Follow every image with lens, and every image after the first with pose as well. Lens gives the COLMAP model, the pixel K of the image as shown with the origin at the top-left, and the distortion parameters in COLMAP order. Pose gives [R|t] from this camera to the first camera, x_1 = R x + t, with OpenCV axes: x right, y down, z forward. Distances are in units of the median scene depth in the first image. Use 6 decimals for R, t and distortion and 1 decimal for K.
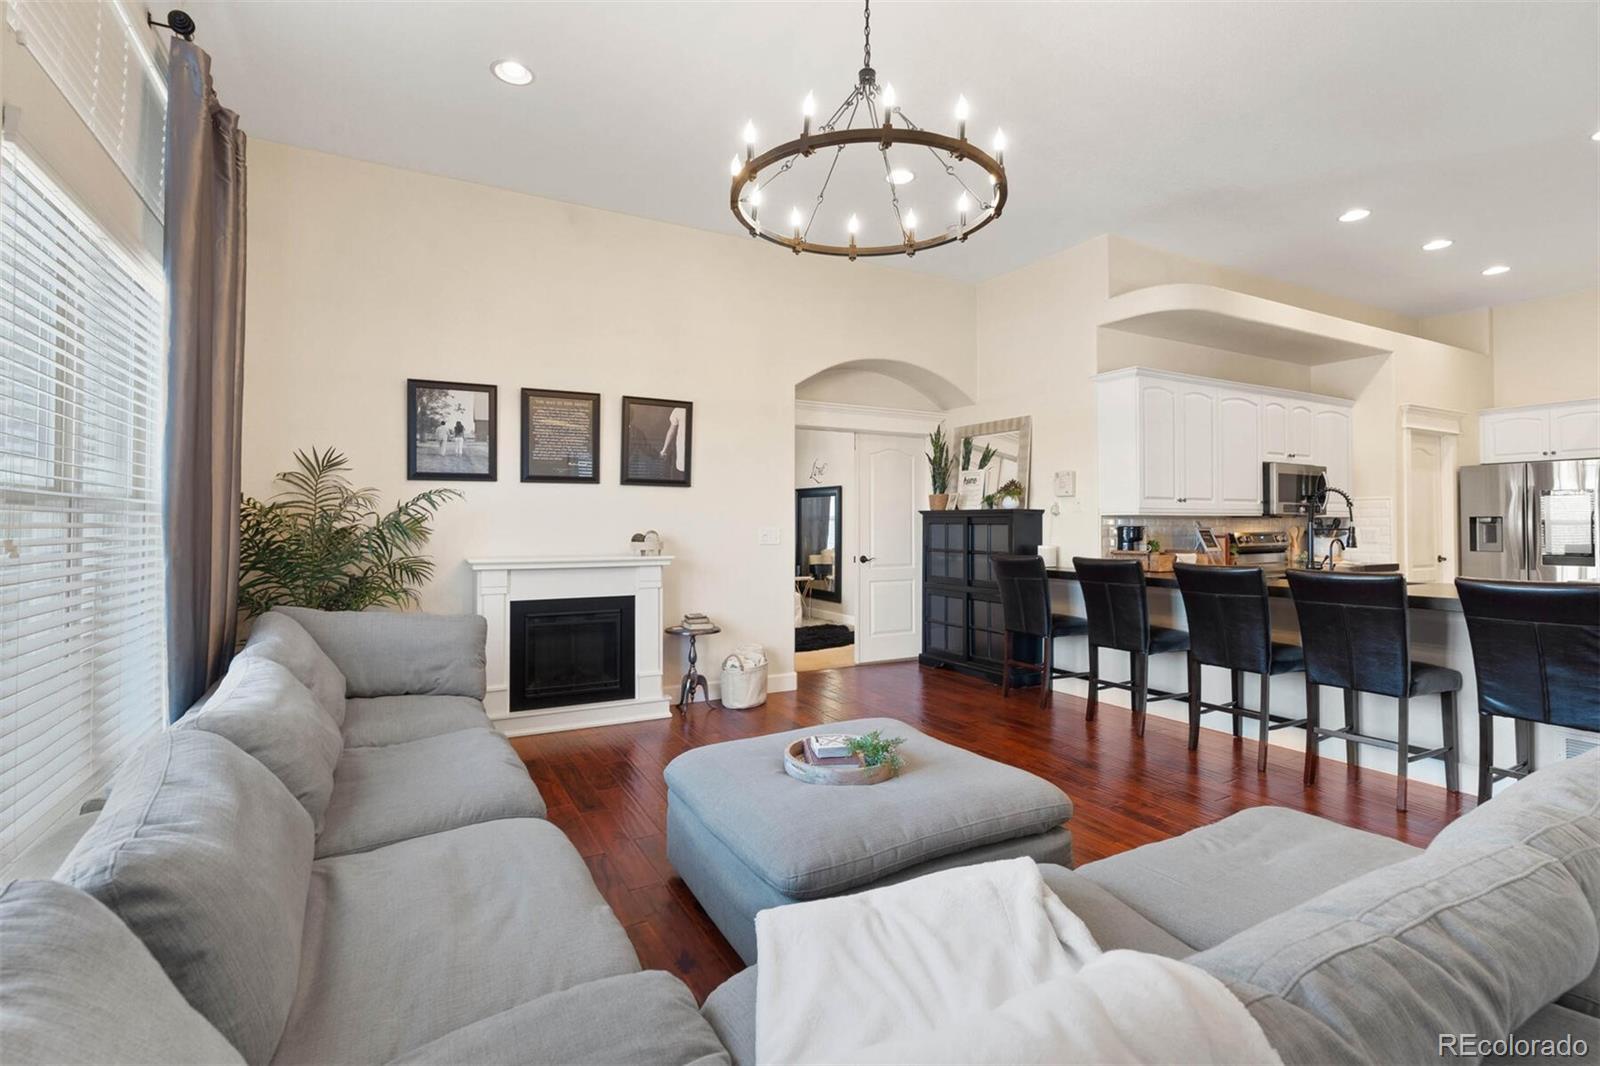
lens RADIAL K [[736.7, 0, 788.6], [0, 736.7, 516.6], [0, 0, 1]] dist [-0.008817, 0.002082]
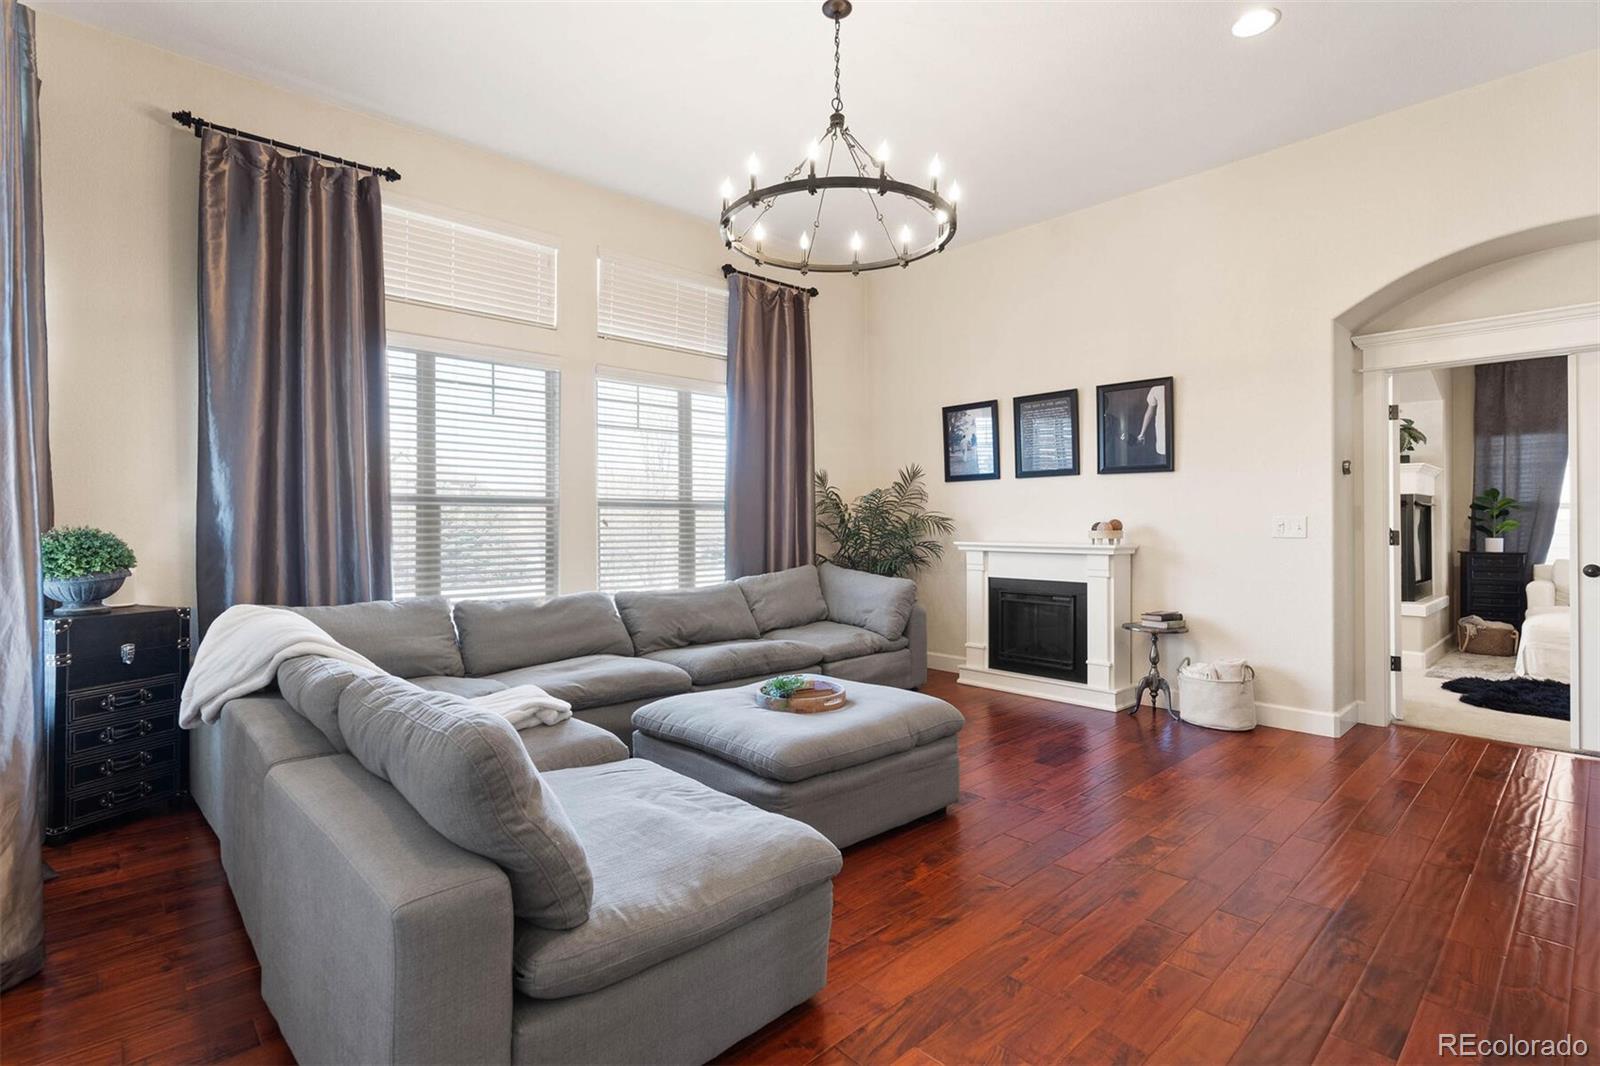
lens RADIAL K [[779.0, 0, 802.7], [0, 779.0, 527.2], [0, 0, 1]] dist [-0.013142, 0.005086]
pose [[0.246571, 0.006531, -0.969103, 0.601293], [0.012954, 0.999866, 0.010034, 0.011294], [0.969038, -0.015028, 0.246453, 0.291417]]
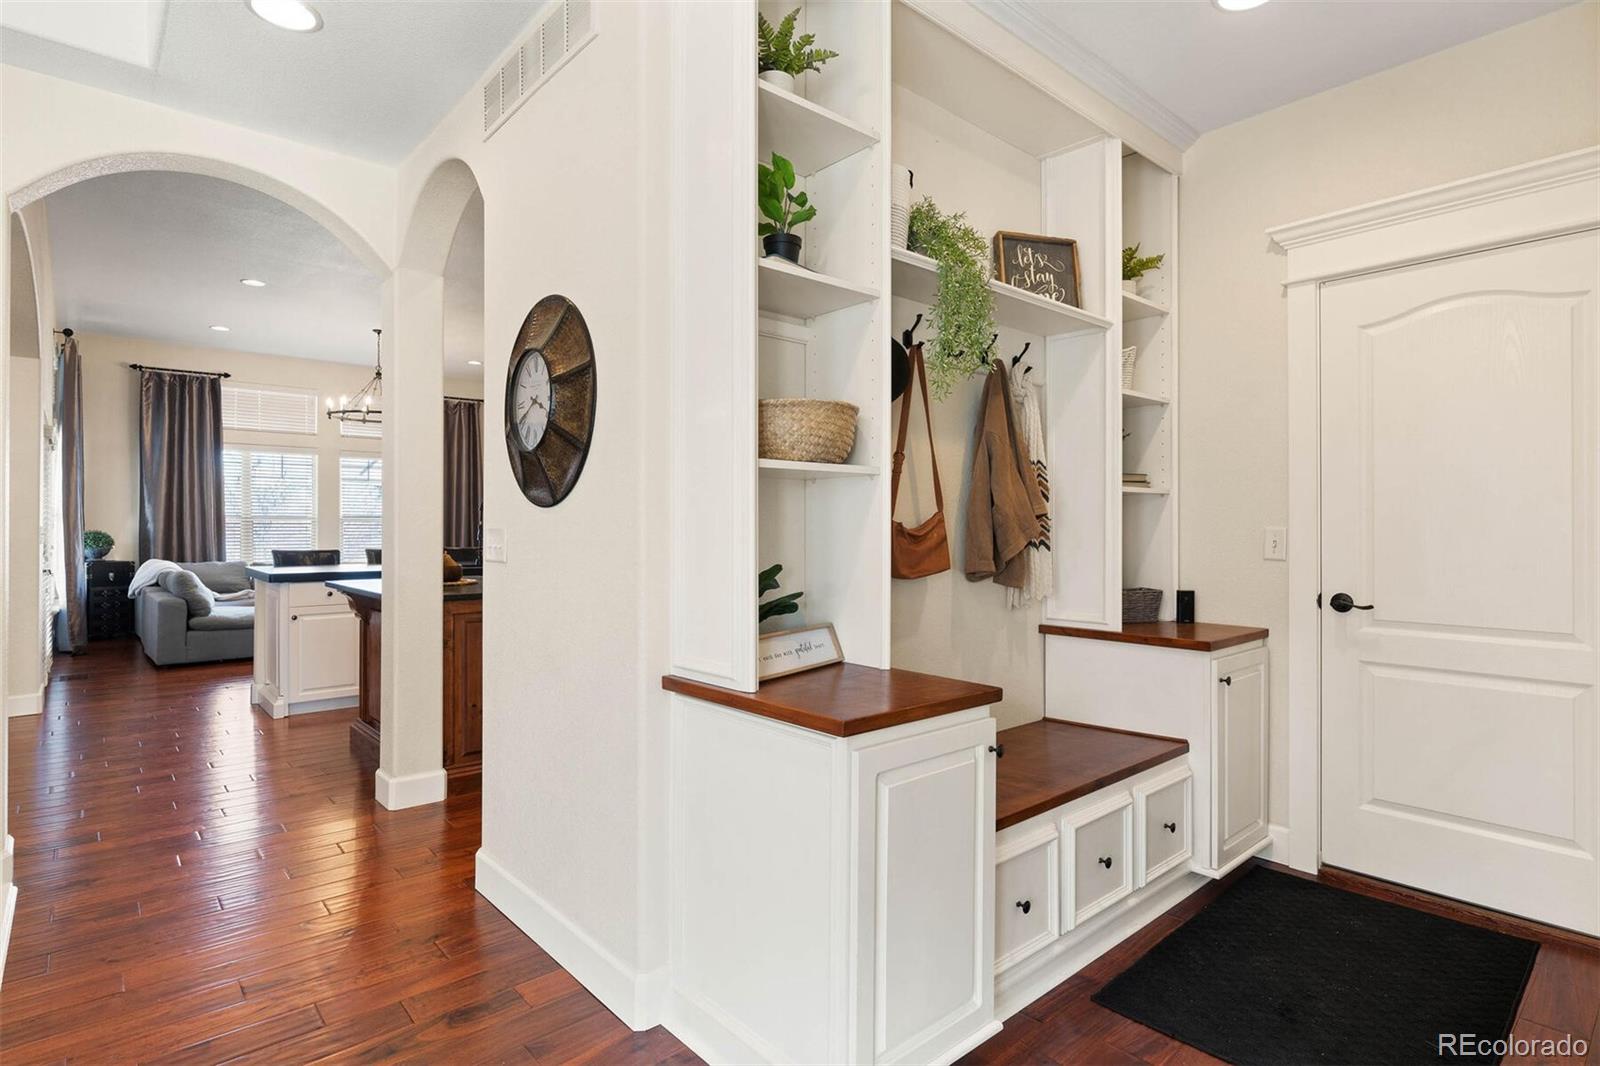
lens RADIAL K [[819.8, 0, 797.9], [0, 819.8, 523.7], [0, 0, 1]] dist [-0.002564, -0.001177]
pose [[0.225724, 0.007082, -0.974166, 1.629316], [0.010028, 0.999904, 0.009593, -0.001741], [0.974140, -0.011934, 0.225631, 0.815909]]
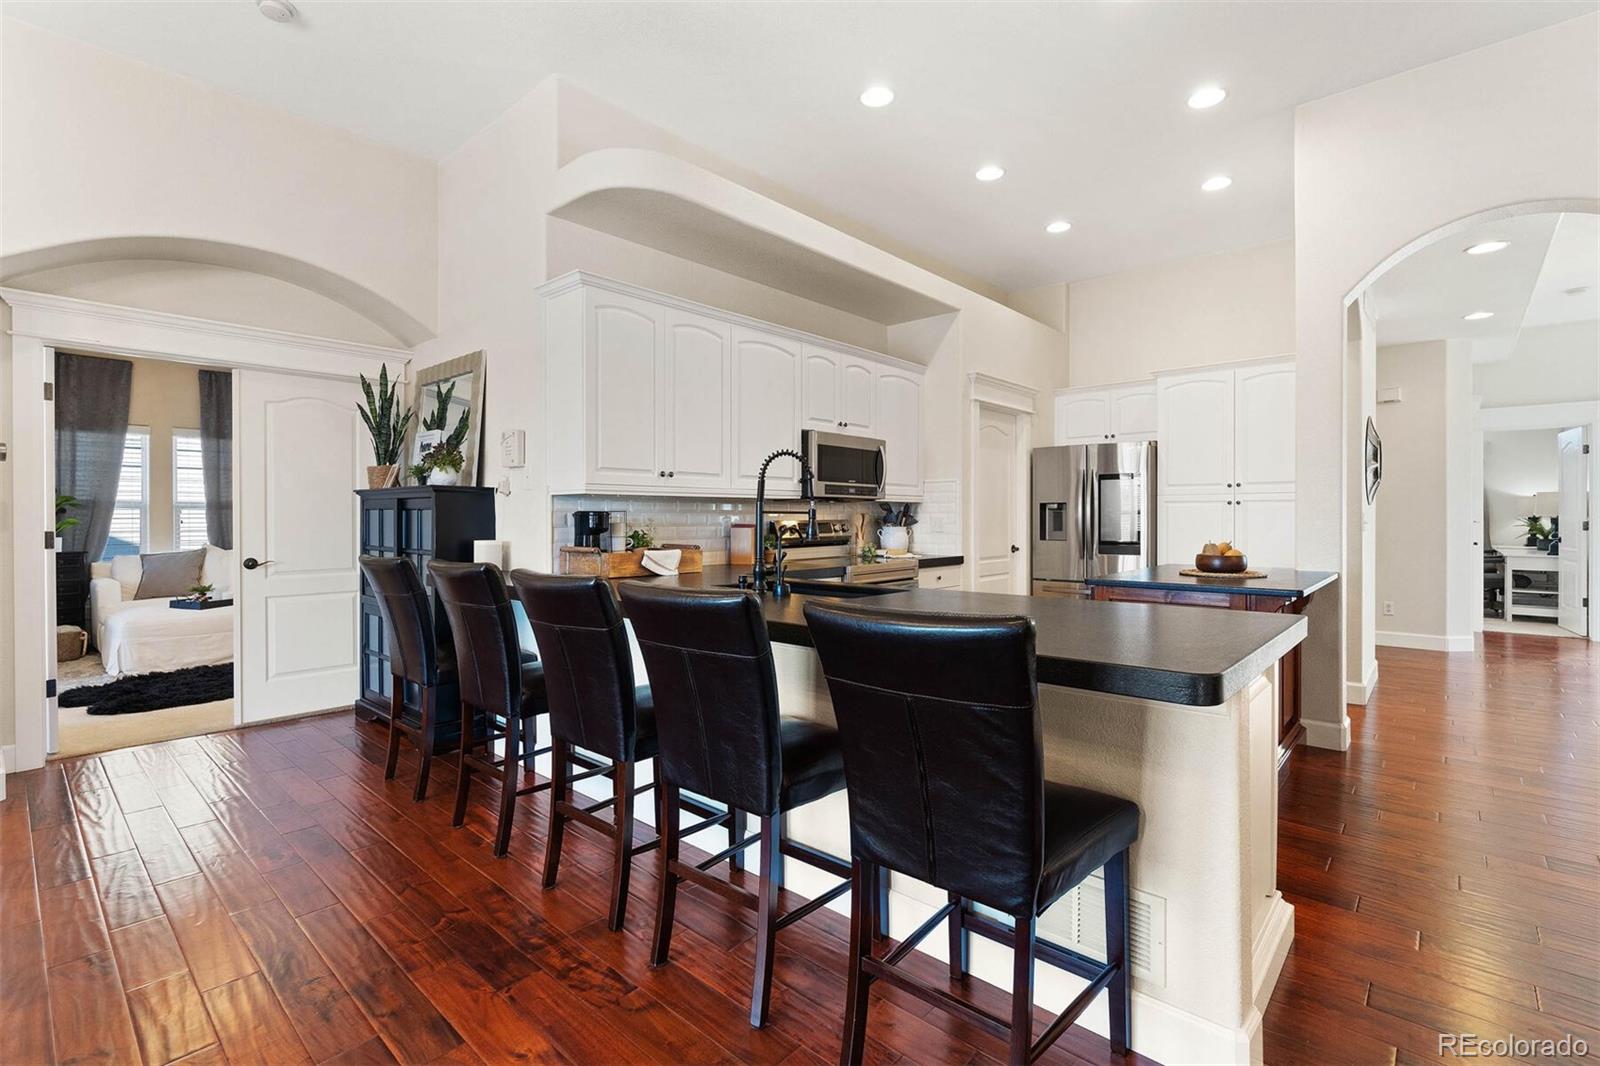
lens RADIAL K [[736.7, 0, 786.3], [0, 736.7, 522.2], [0, 0, 1]] dist [-0.008817, 0.002082]
pose [[0.944550, -0.003325, 0.328350, 0.372231], [-0.002855, 0.999828, 0.018338, 0.009200], [-0.328354, -0.018259, 0.944378, 0.265971]]
